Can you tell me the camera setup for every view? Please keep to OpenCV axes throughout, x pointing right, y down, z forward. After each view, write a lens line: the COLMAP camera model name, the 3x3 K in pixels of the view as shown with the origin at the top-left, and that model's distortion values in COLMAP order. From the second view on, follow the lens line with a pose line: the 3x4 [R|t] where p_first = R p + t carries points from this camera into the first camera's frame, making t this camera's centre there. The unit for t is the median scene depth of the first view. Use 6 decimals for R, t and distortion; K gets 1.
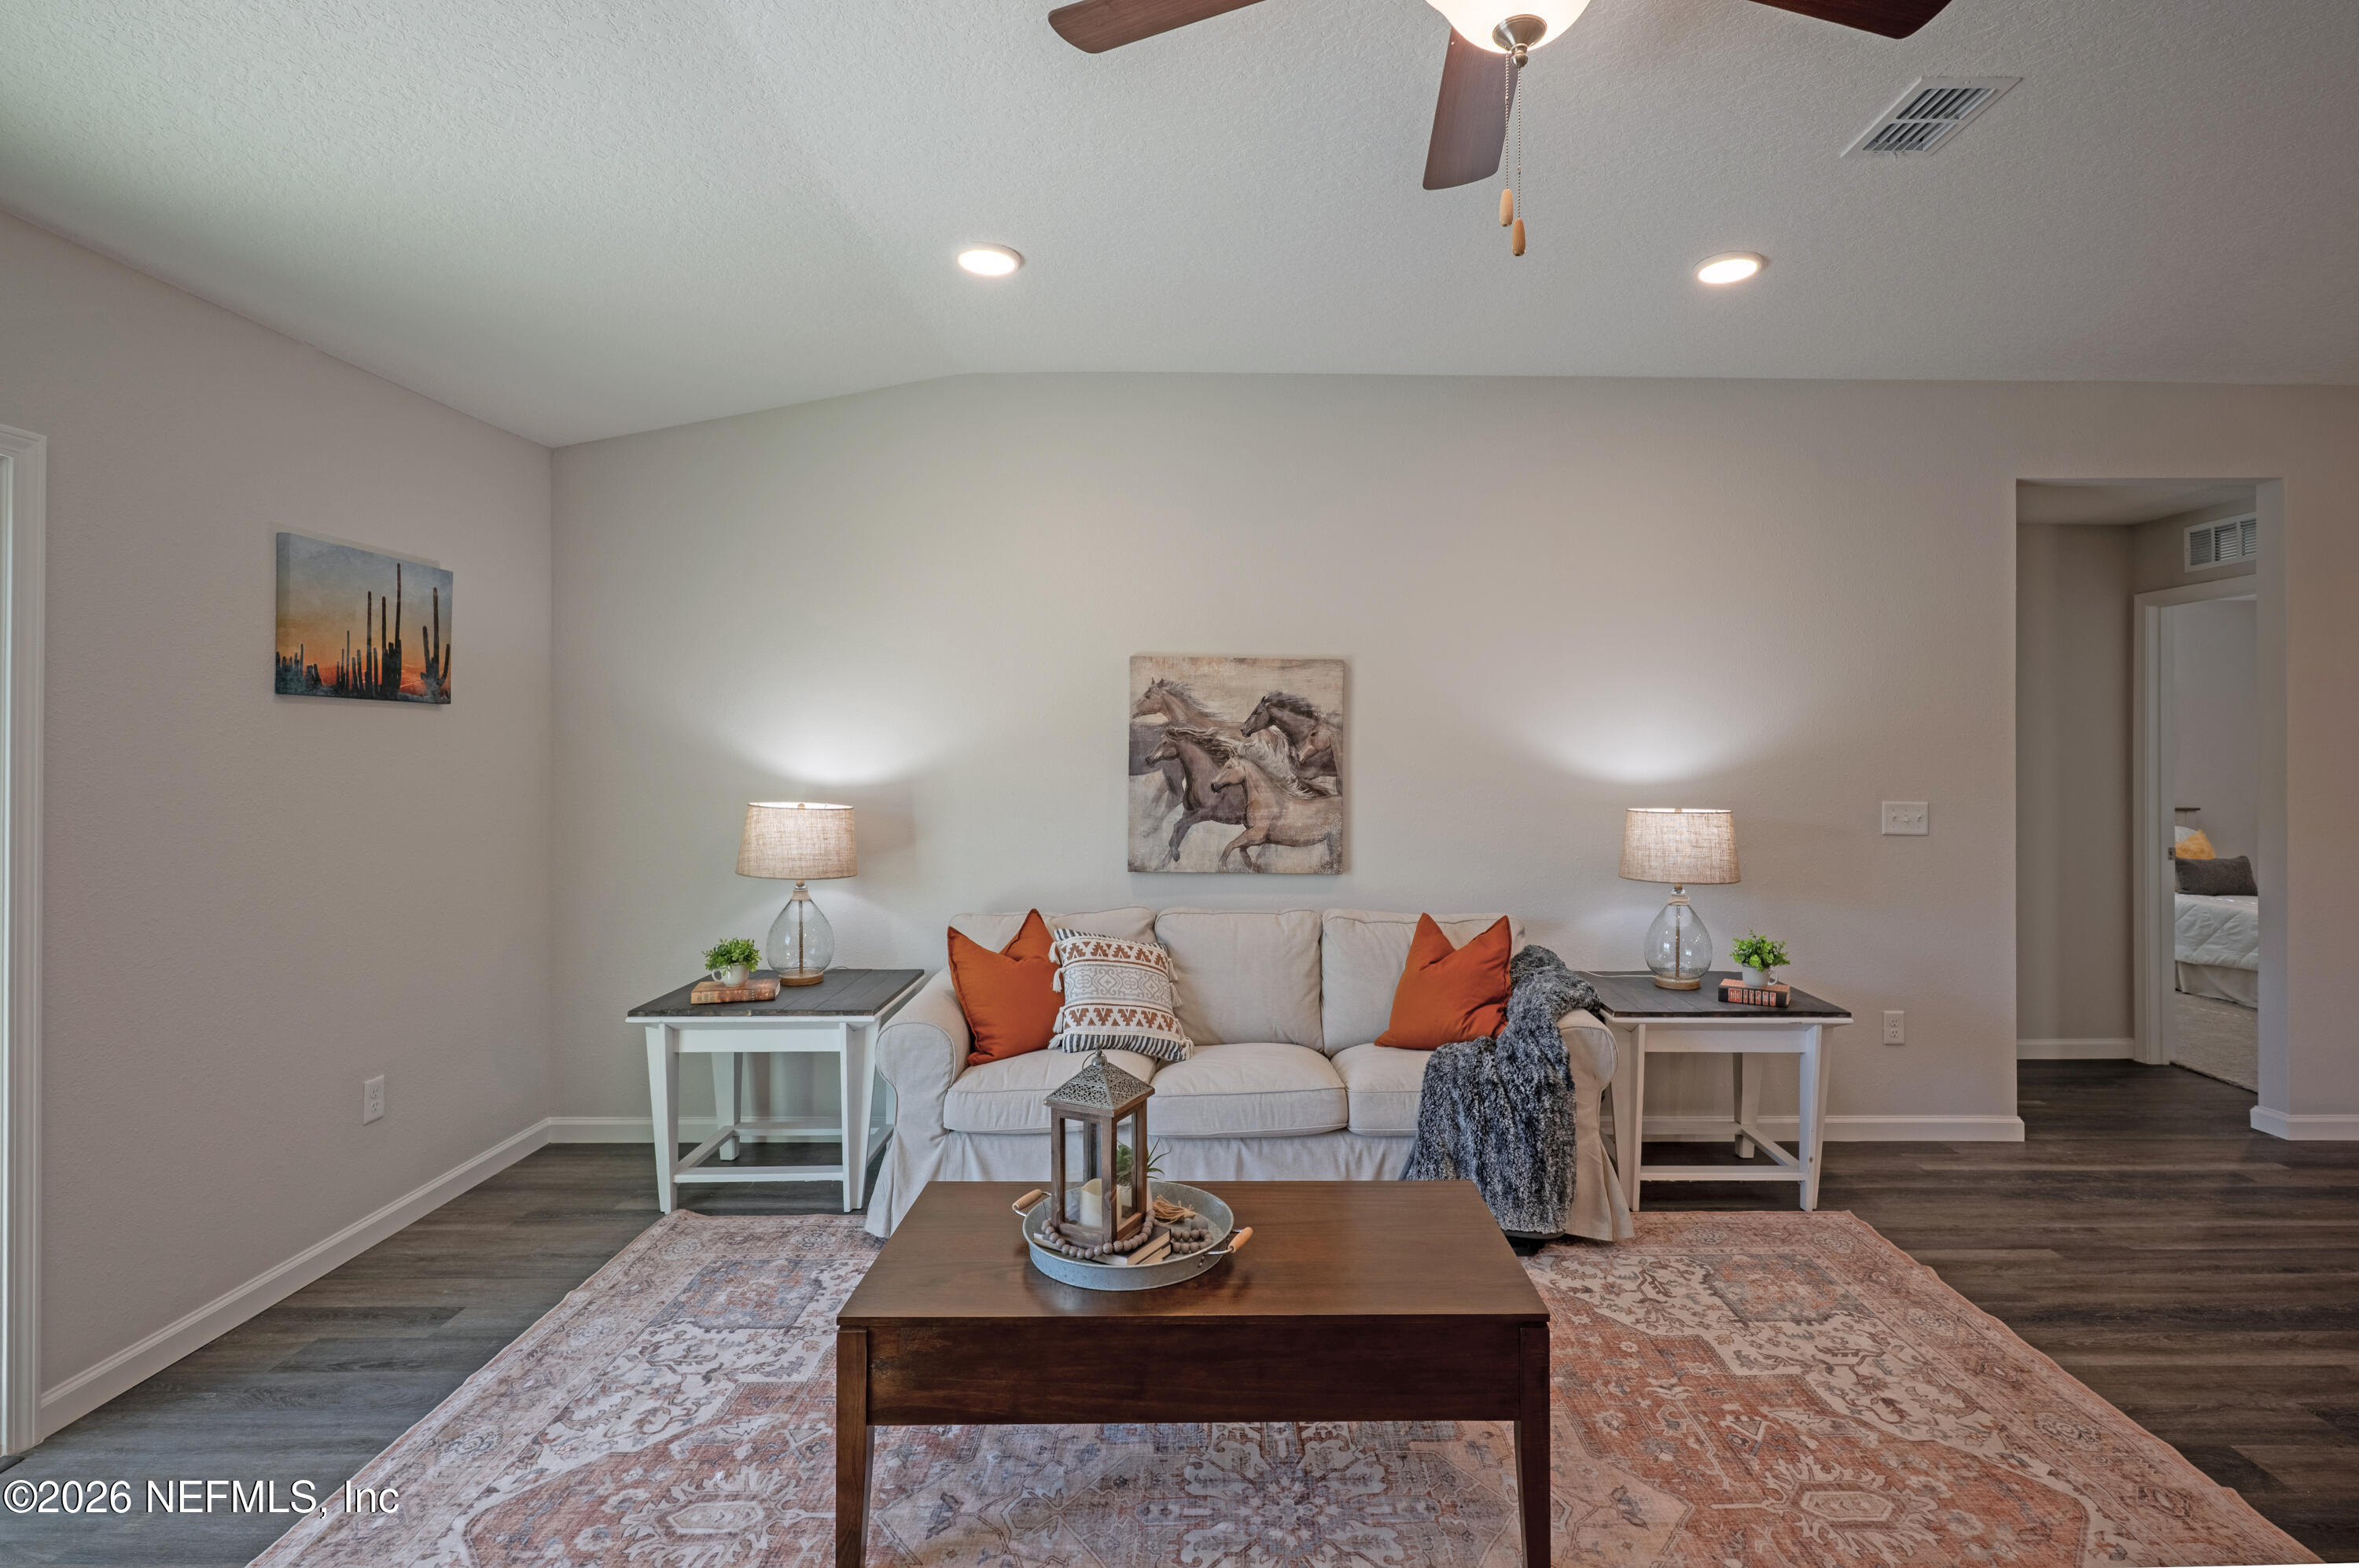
lens RADIAL K [[1139.0, 0, 1244.4], [0, 1139.0, 748.6], [0, 0, 1]] dist [-0.001923, 0.001273]
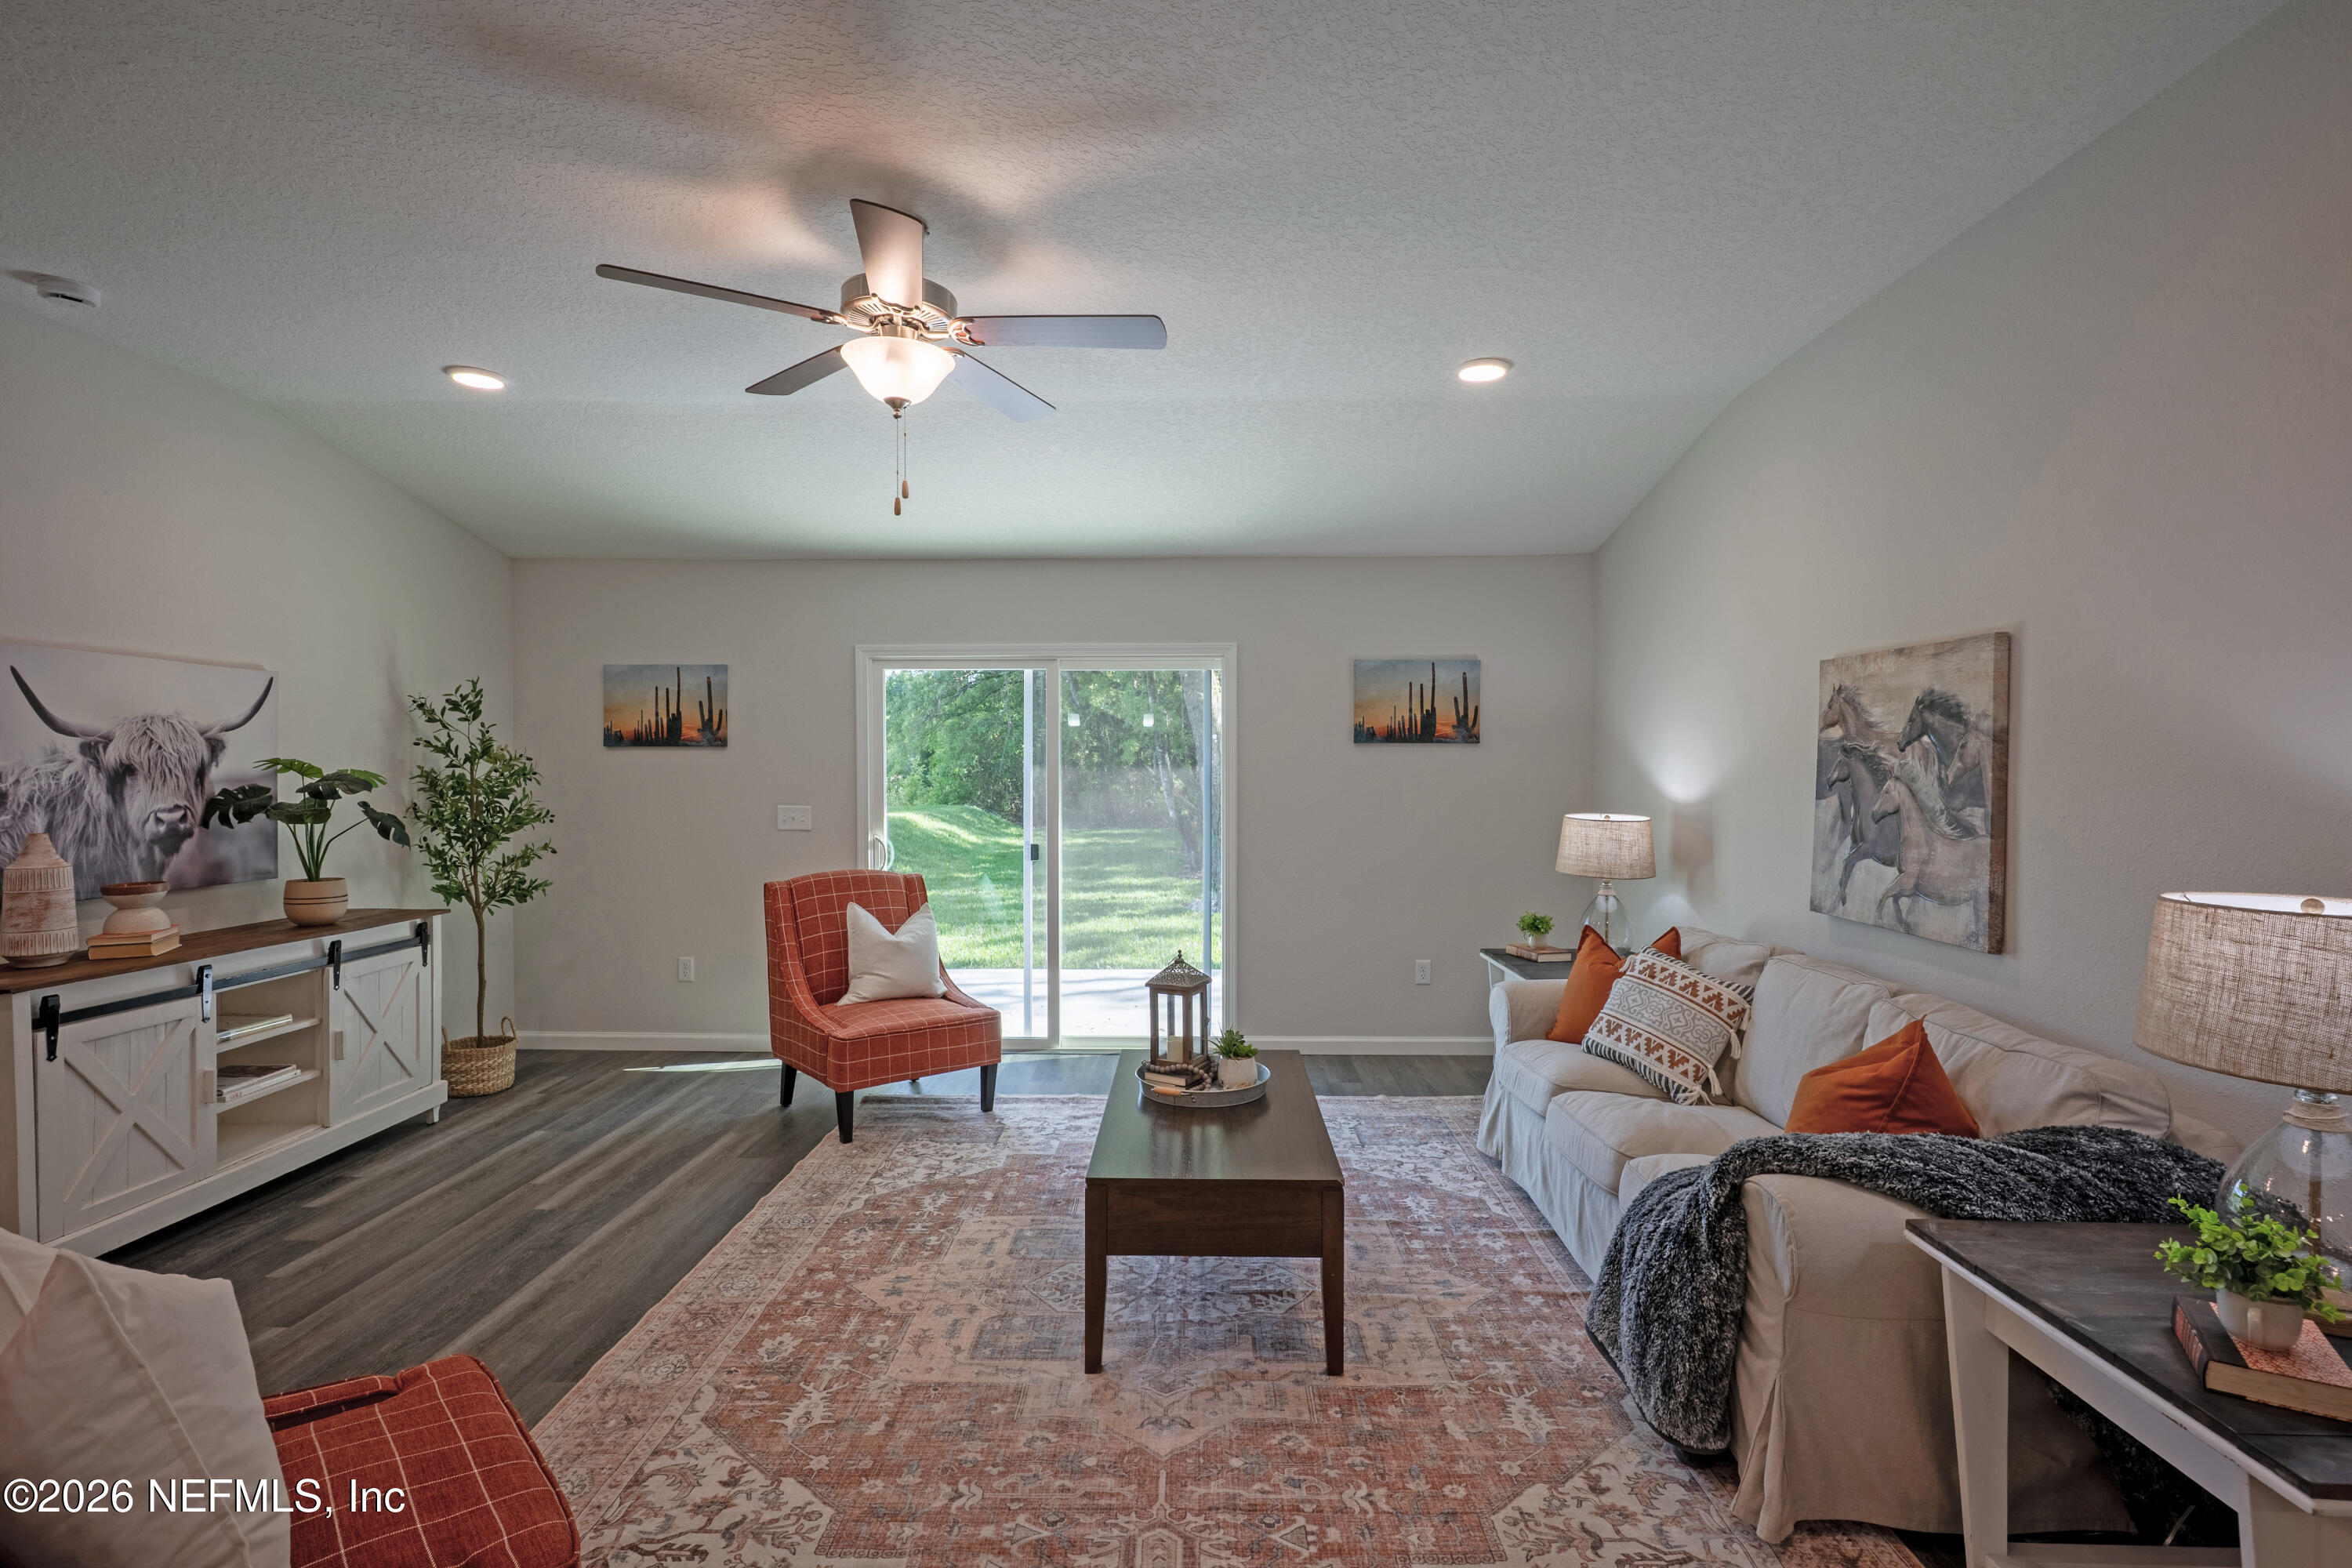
lens RADIAL K [[1118.8, 0, 1178.5], [0, 1118.8, 781.1], [0, 0, 1]] dist [0.001101, 0.001130]
pose [[-0.041239, 0.005423, -0.999135, 0.900686], [0.000130, 0.999985, 0.005422, 0.005838], [0.999149, 0.000094, -0.041240, 0.651493]]
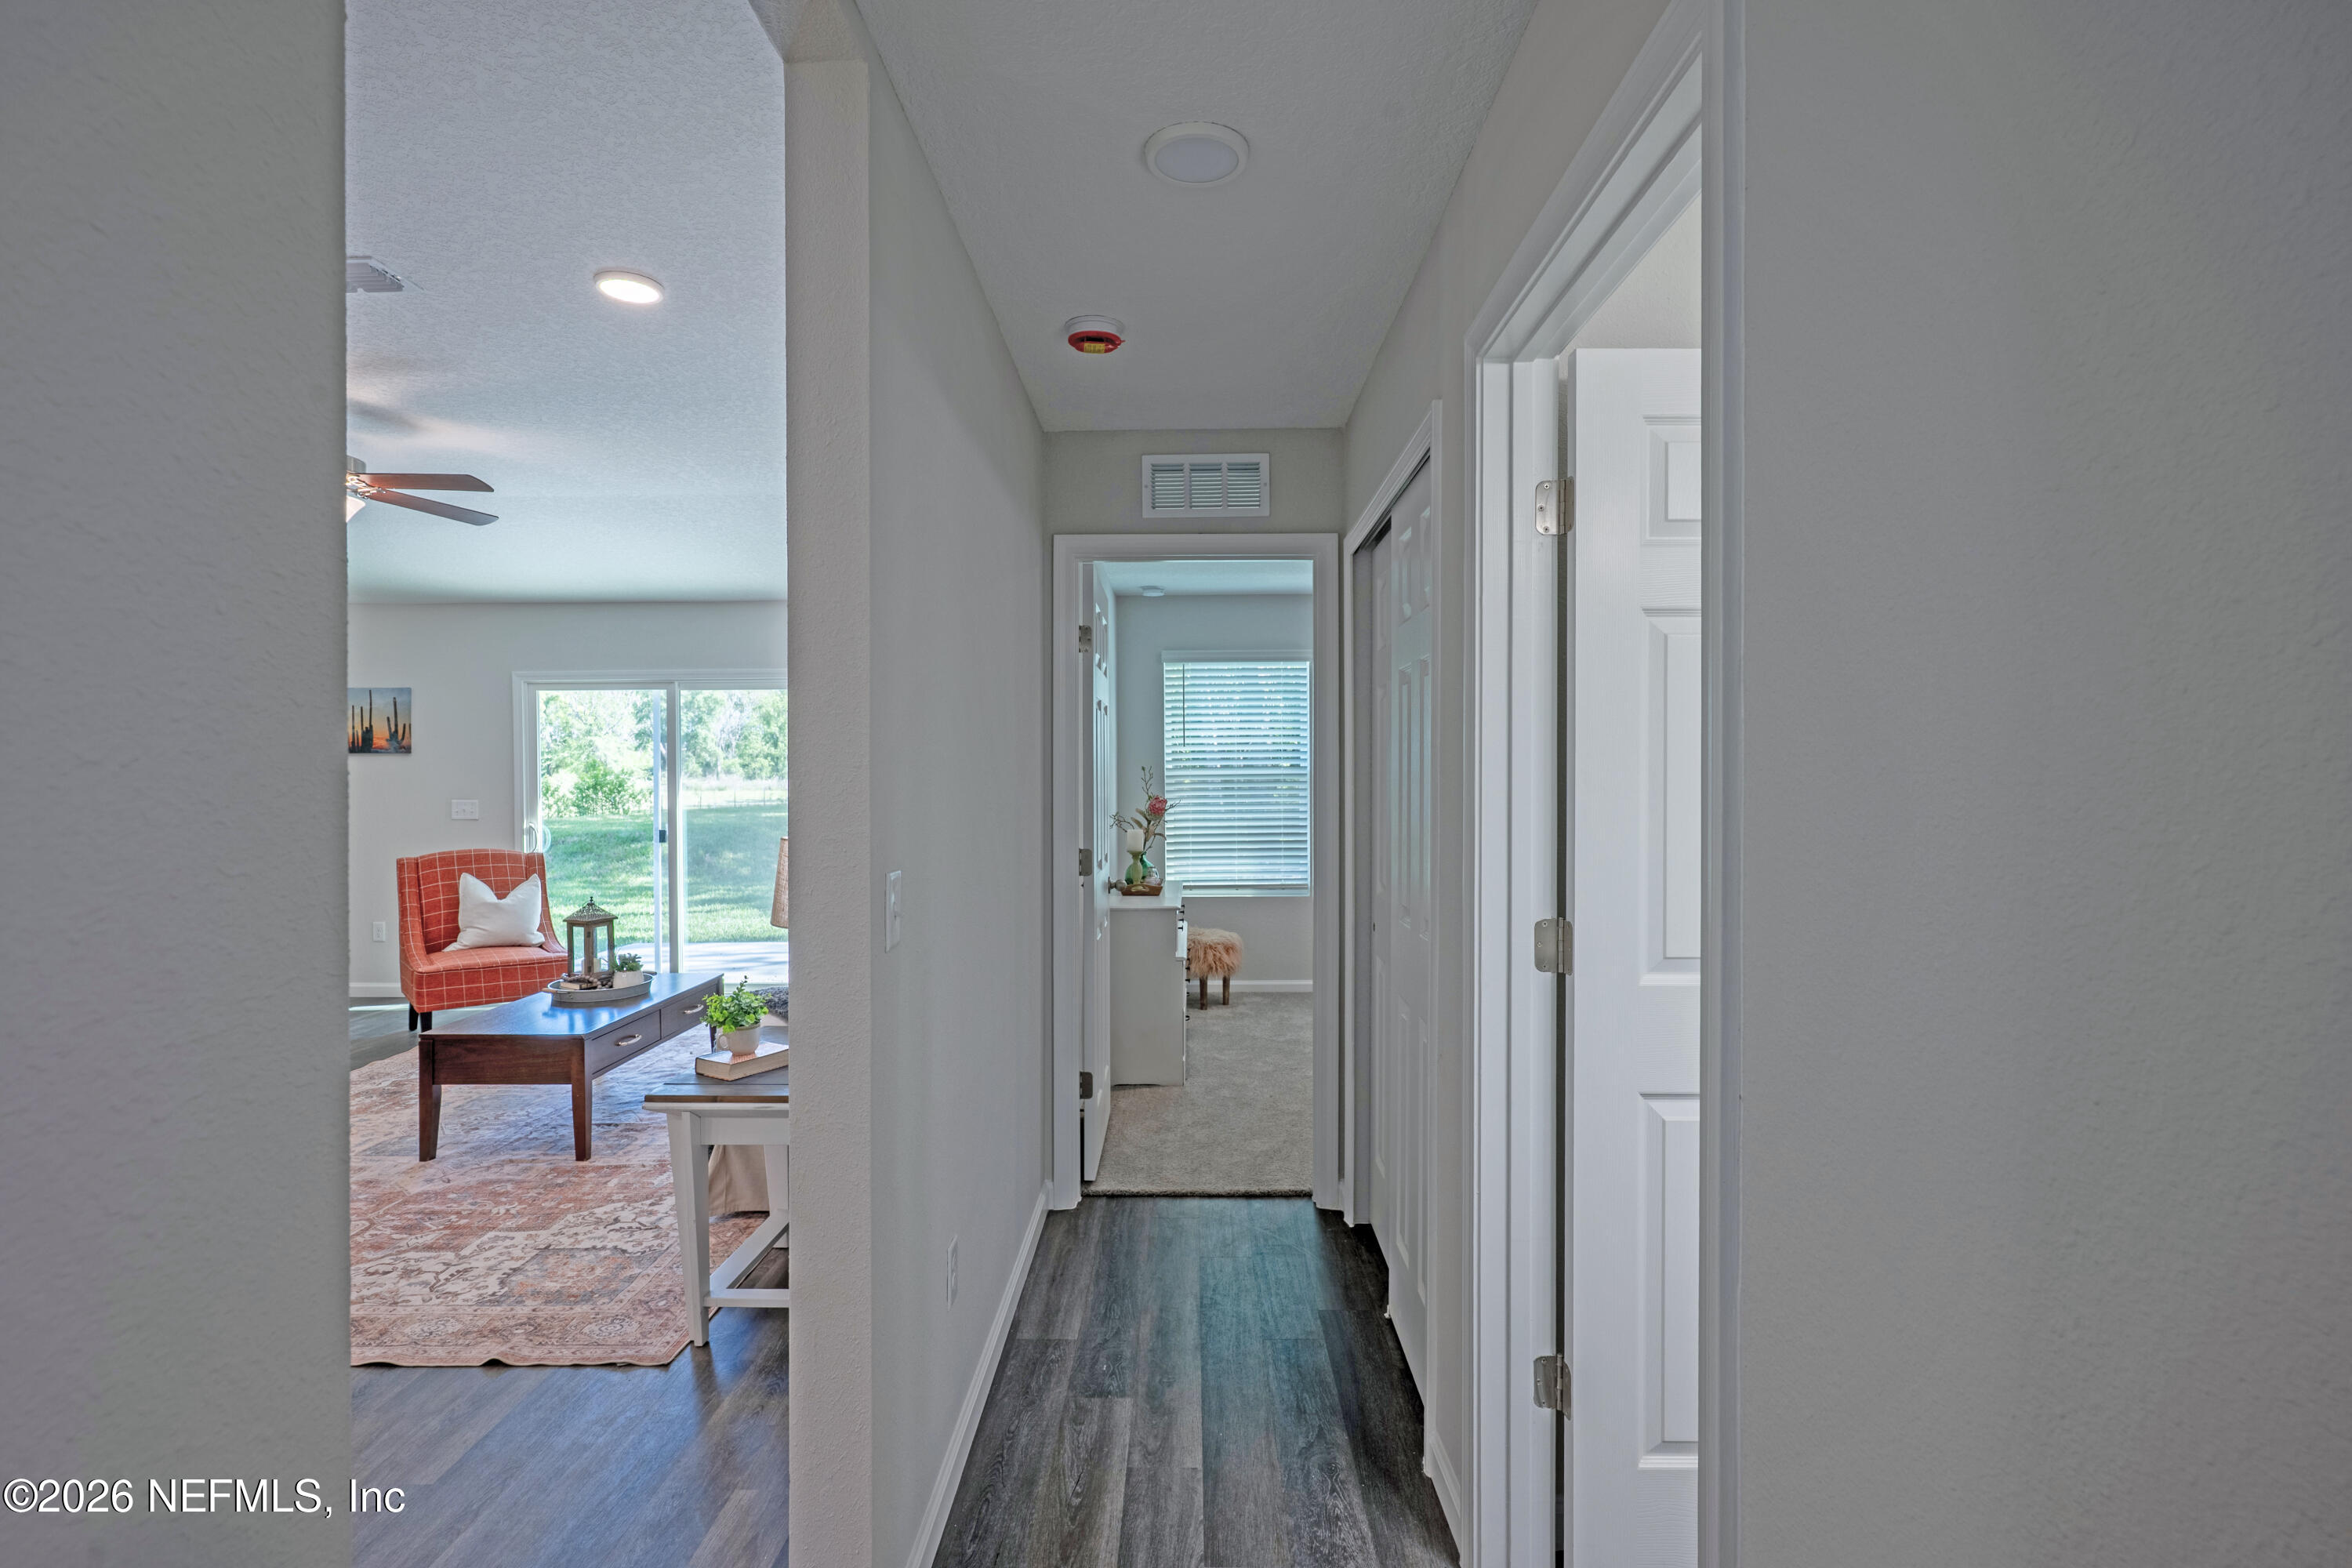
lens RADIAL K [[1122.7, 0, 1176.5], [0, 1122.7, 776.8], [0, 0, 1]] dist [-0.000664, 0.000489]
pose [[-0.035556, 0.001842, -0.999366, 1.288654], [0.006121, 0.999980, 0.001625, 0.012644], [0.999349, -0.006059, -0.035566, 1.389036]]
